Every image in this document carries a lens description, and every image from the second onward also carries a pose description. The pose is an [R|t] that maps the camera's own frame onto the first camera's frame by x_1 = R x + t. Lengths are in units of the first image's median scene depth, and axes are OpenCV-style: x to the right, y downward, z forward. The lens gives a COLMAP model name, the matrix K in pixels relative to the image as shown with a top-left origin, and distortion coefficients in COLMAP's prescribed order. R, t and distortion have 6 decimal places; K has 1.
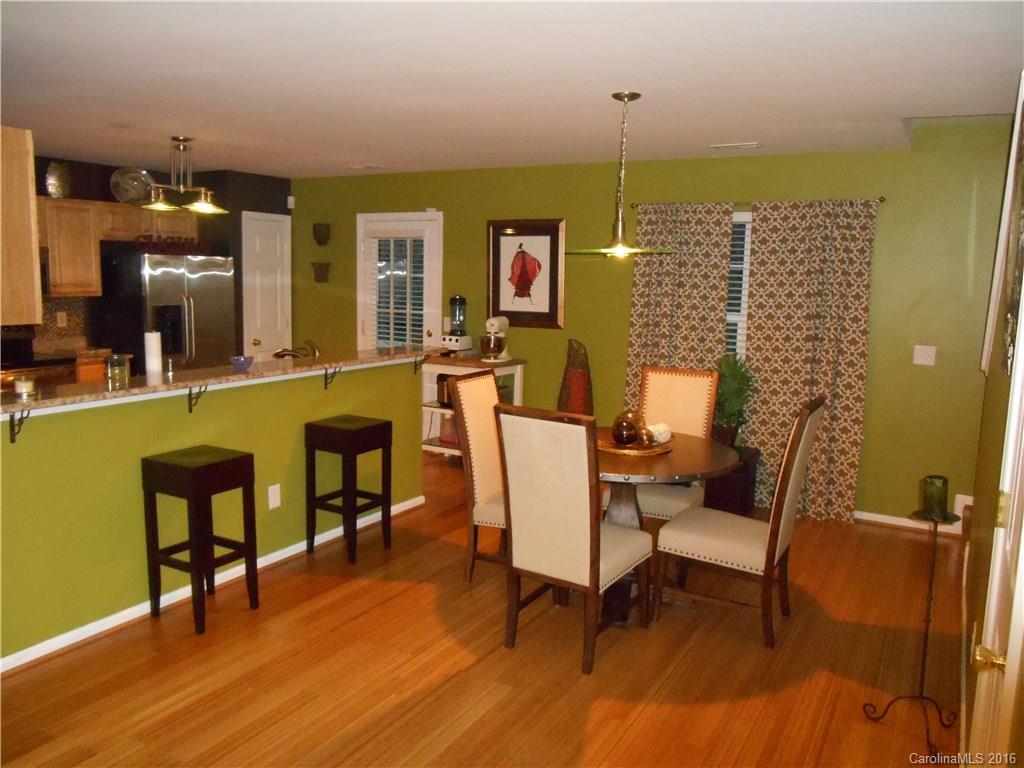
lens RADIAL K [[782.6, 0, 512.0], [0, 782.6, 384.0], [0, 0, 1]] dist [-0.041829, 0.008295]
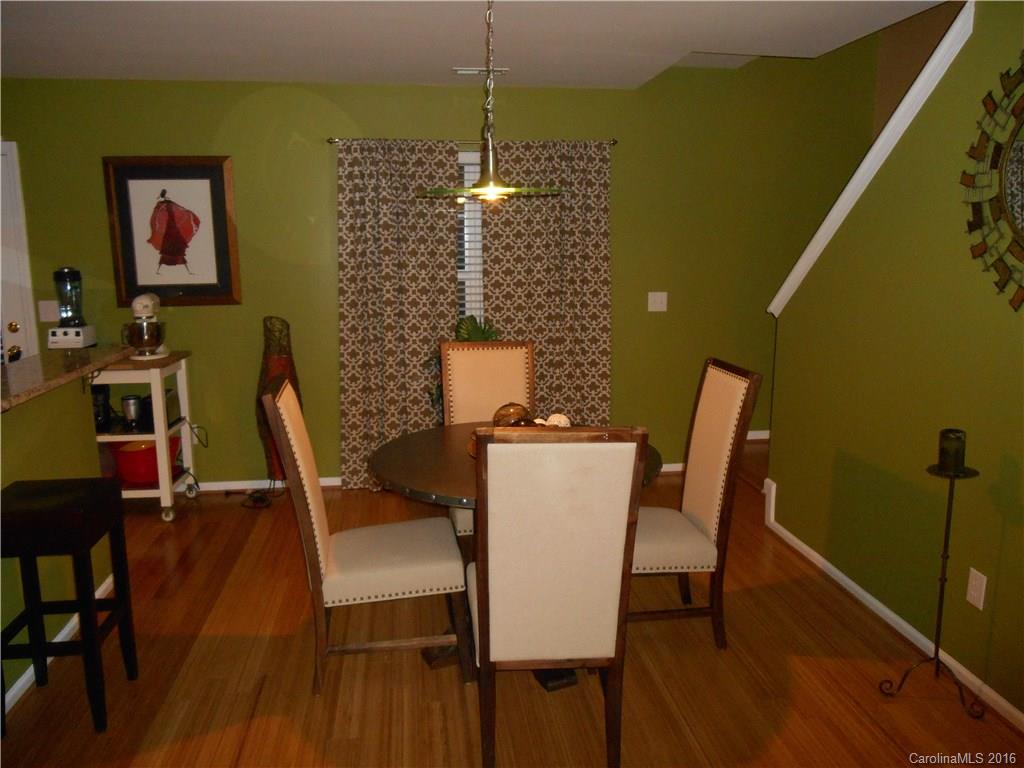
lens RADIAL K [[782.6, 0, 512.0], [0, 782.6, 384.0], [0, 0, 1]] dist [-0.041829, 0.008295]
pose [[0.794260, -0.138330, 0.591621, -0.203599], [0.106040, 0.990353, 0.089199, -0.037159], [-0.598253, -0.008111, 0.801267, 0.268286]]
